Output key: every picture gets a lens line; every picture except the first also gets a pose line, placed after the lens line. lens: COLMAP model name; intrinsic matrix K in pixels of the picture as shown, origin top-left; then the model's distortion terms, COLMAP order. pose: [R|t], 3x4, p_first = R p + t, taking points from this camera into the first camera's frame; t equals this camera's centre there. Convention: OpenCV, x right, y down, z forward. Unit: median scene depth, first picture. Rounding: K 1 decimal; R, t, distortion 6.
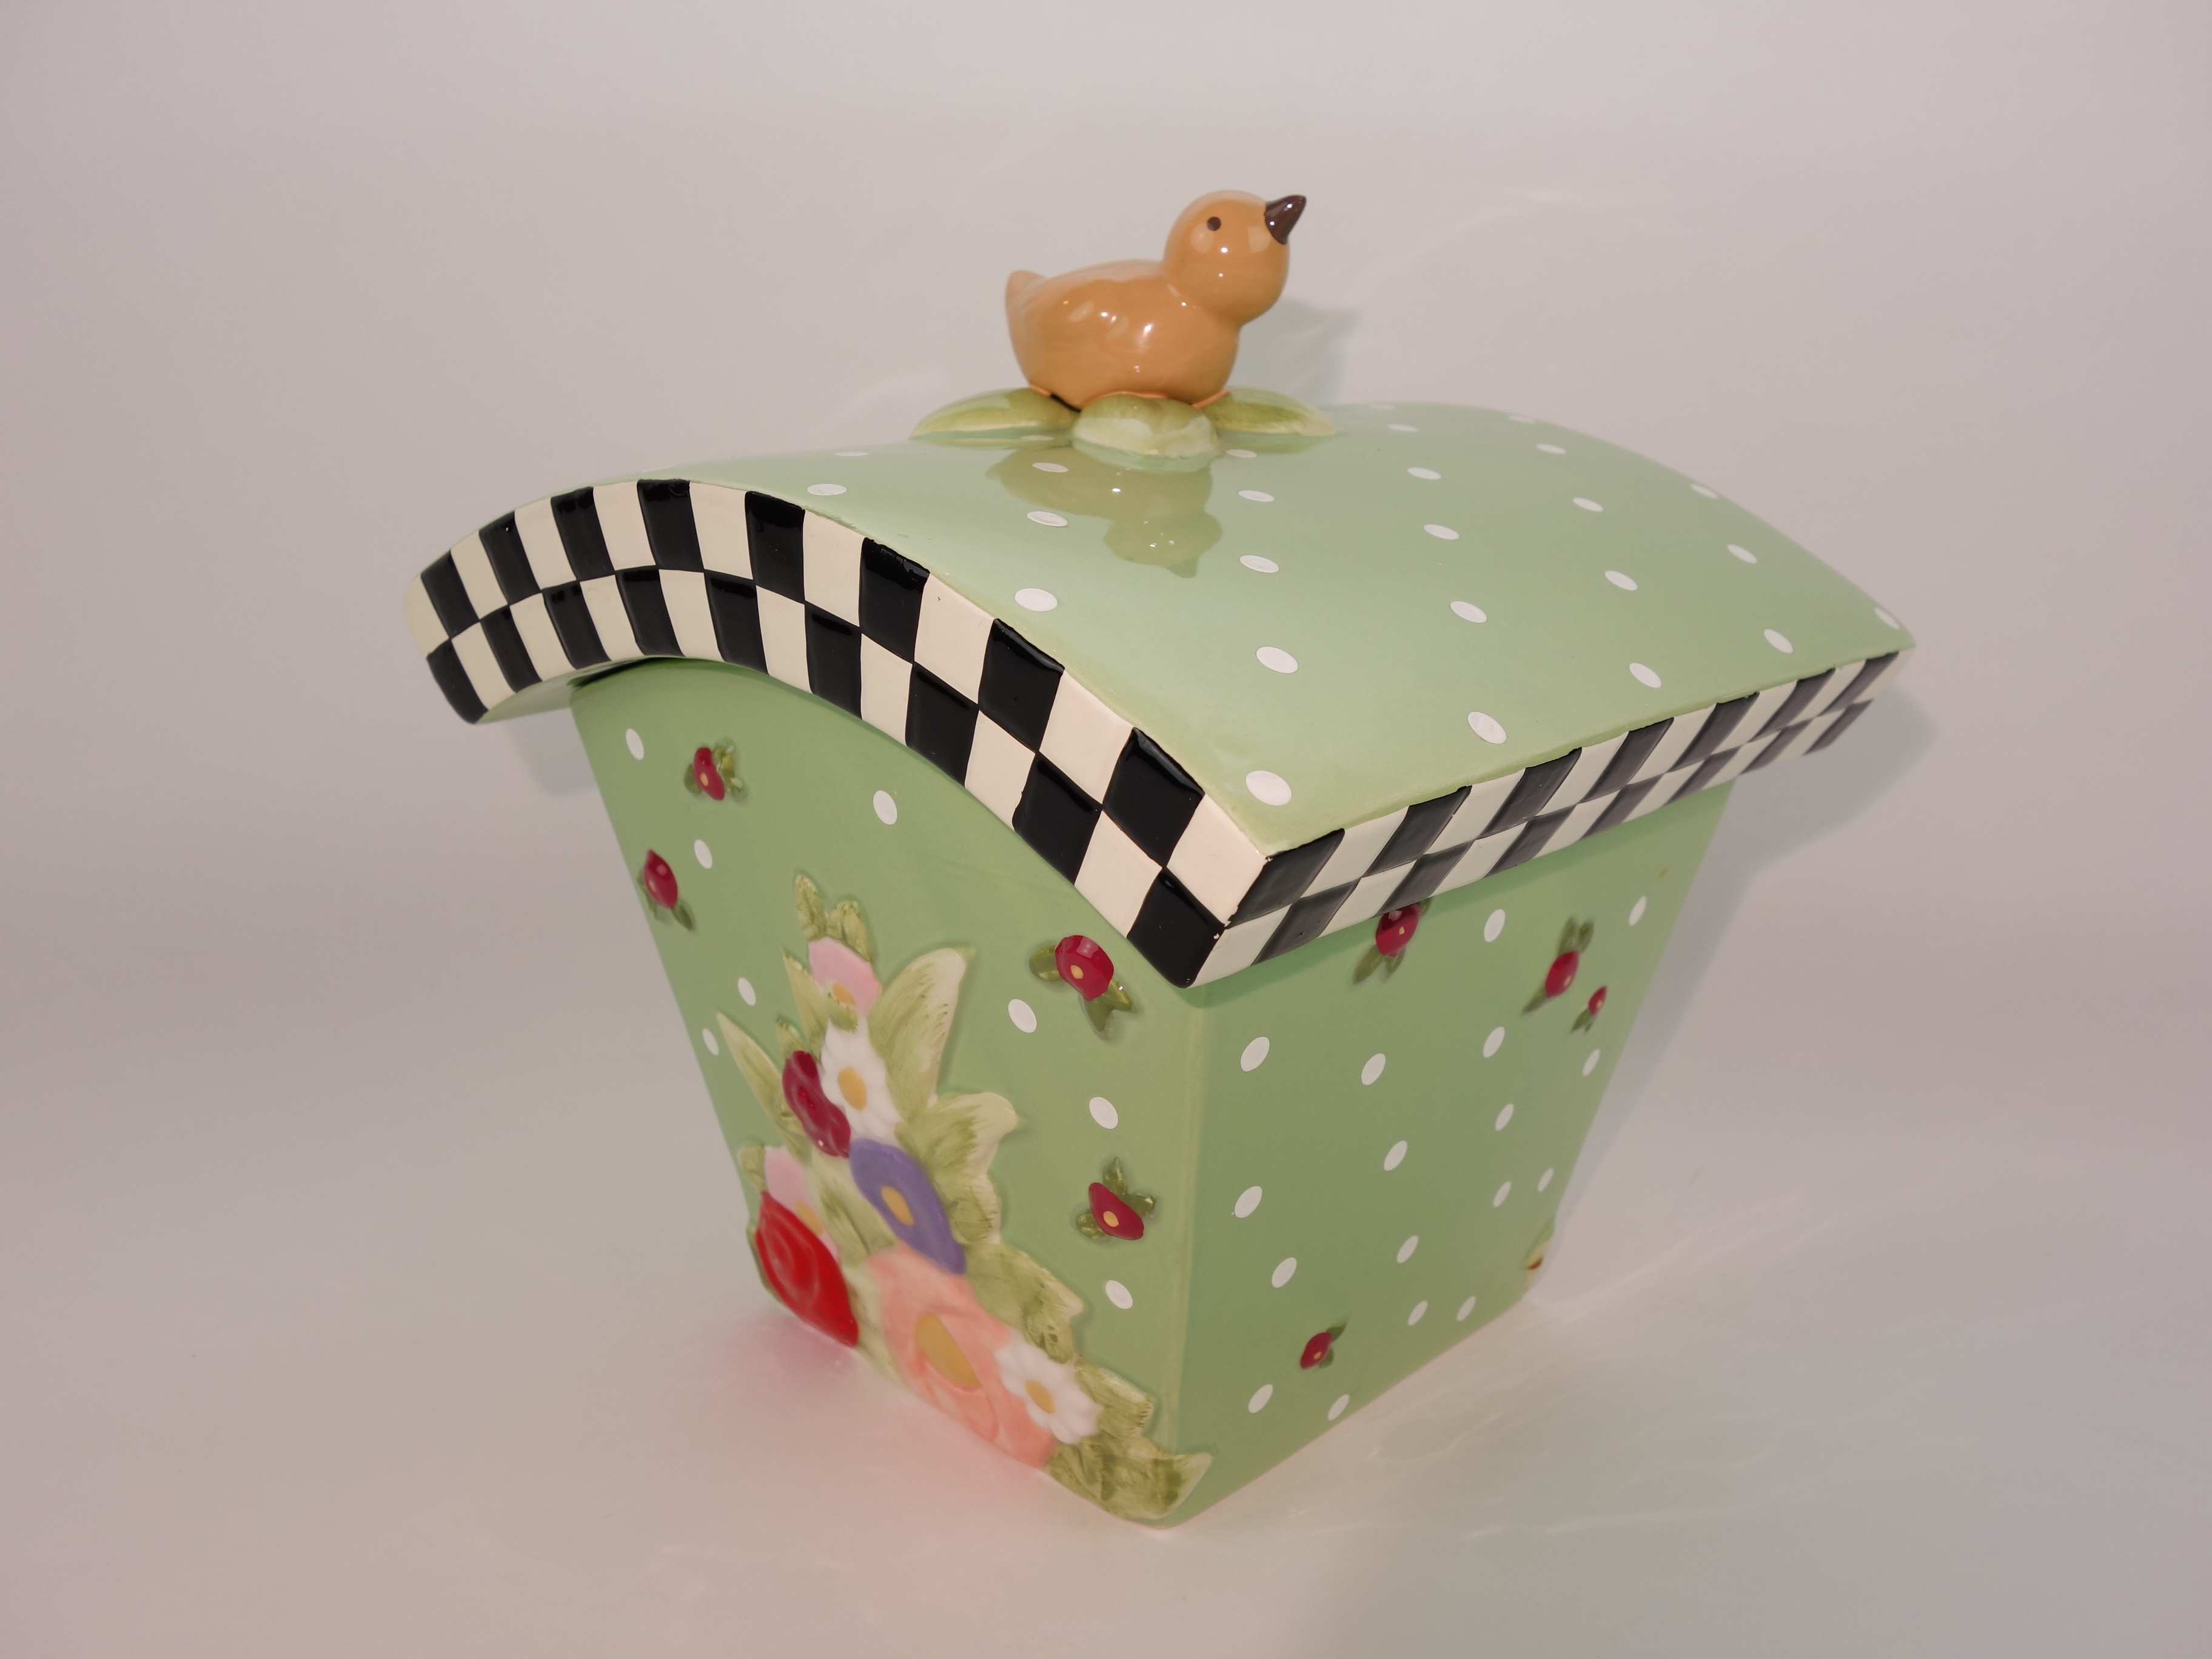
lens RADIAL K [[1934.9, 0, 1106.0], [0, 1934.9, 829.5], [0, 0, 1]] dist [0.006731, -0.003449]
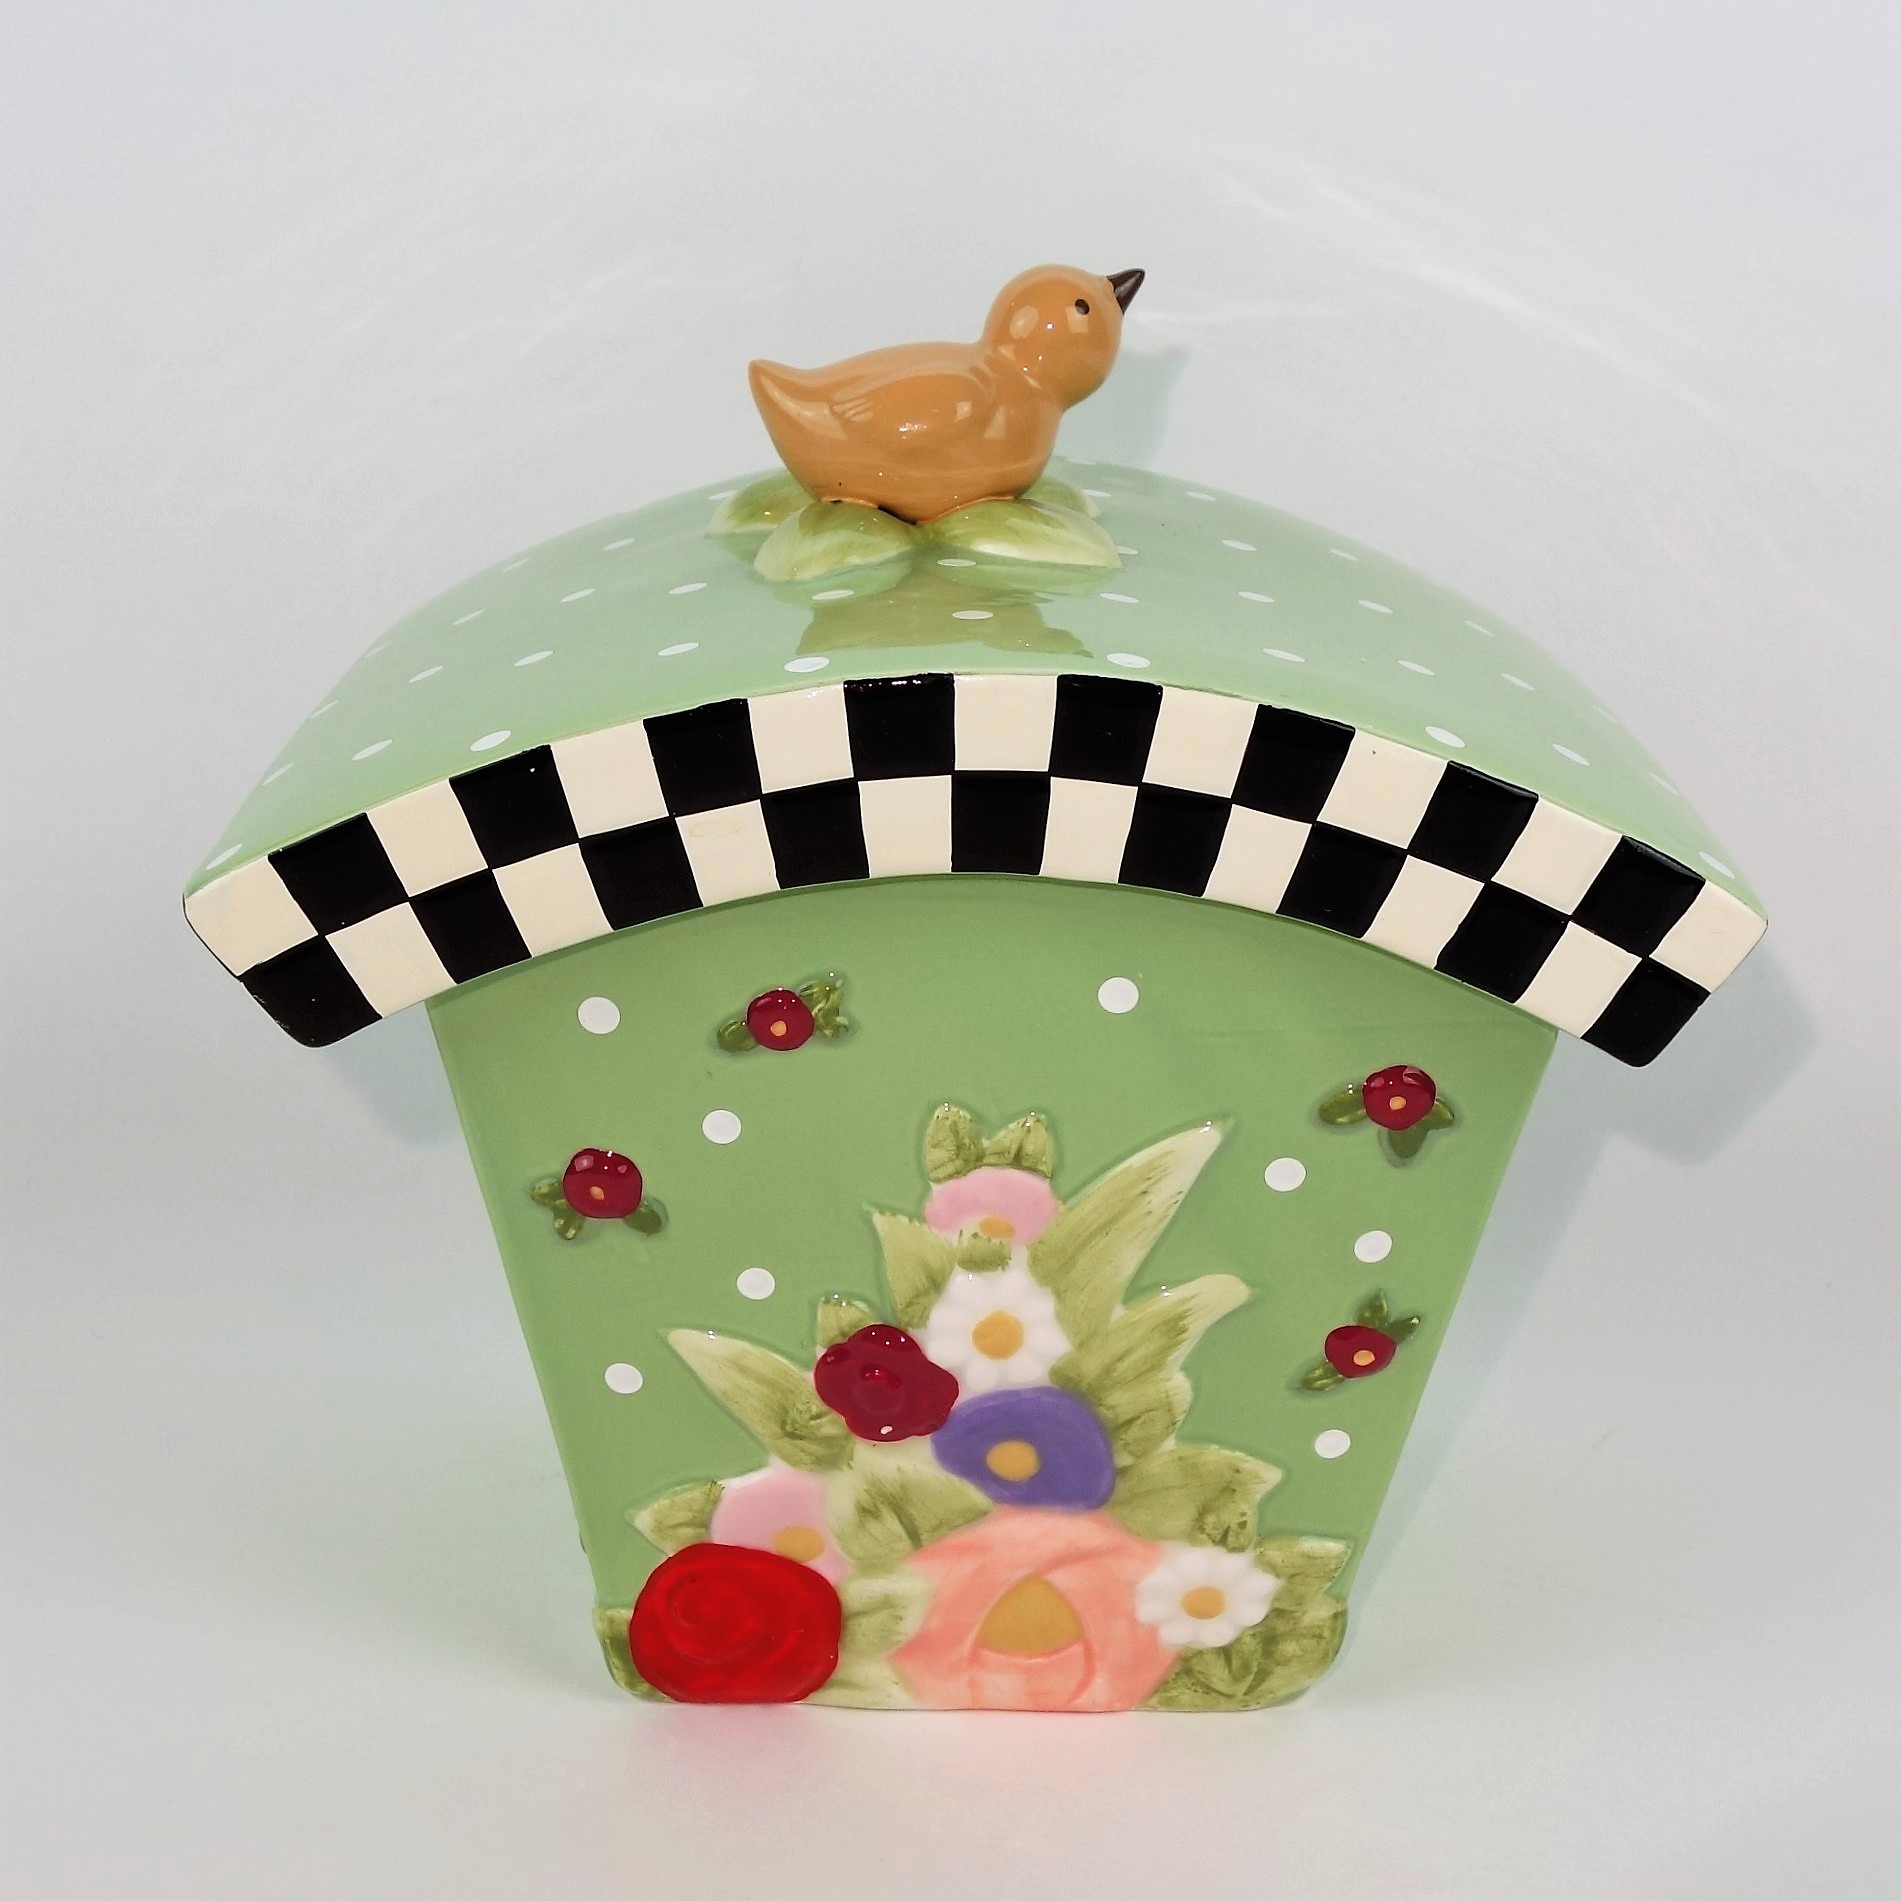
lens RADIAL K [[3209.1, 0, 879.3], [0, 3209.1, 1005.2], [0, 0, 1]] dist [-0.016288, 0.104834]
pose [[0.726910, -0.225094, 0.648795, -1.089645], [0.209013, 0.972452, 0.103206, -0.172201], [-0.654153, 0.060585, 0.753932, -0.053731]]
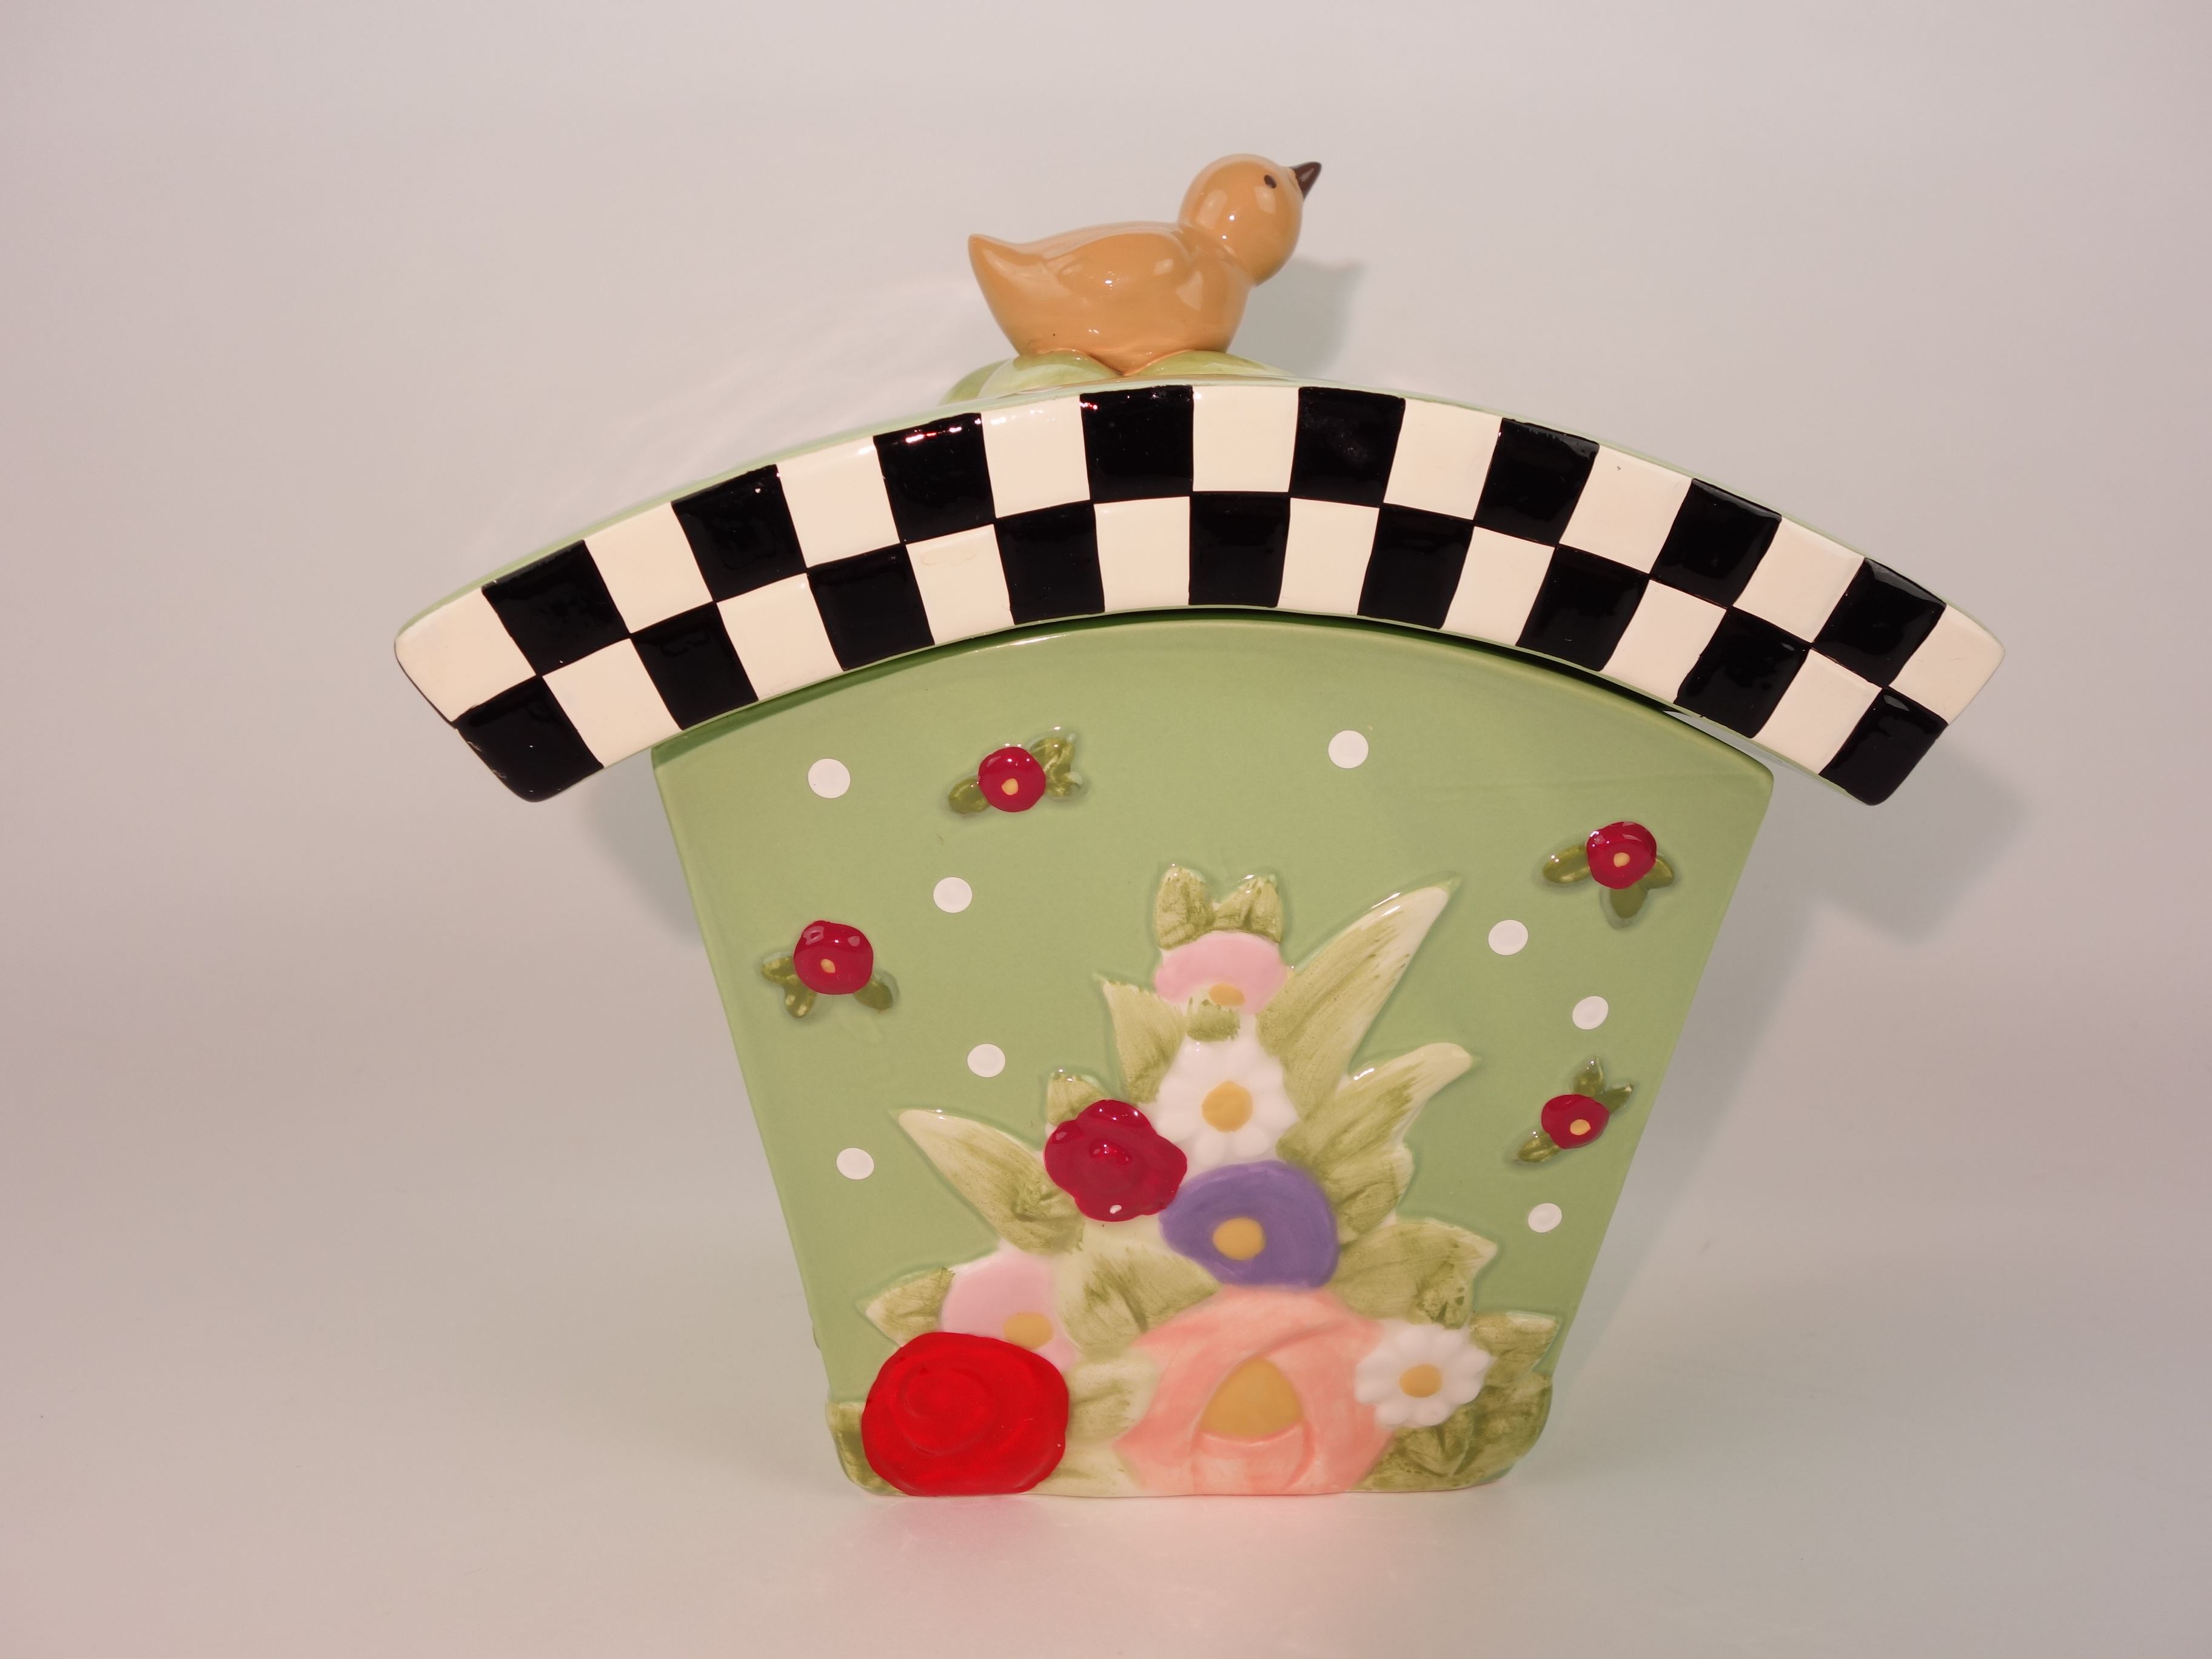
lens RADIAL K [[1934.9, 0, 1106.0], [0, 1934.9, 829.5], [0, 0, 1]] dist [0.006731, -0.003449]
pose [[0.694415, -0.148536, 0.704078, -0.781942], [0.220170, 0.975395, -0.011375, 0.010037], [-0.685064, 0.162916, 0.710032, 0.408128]]
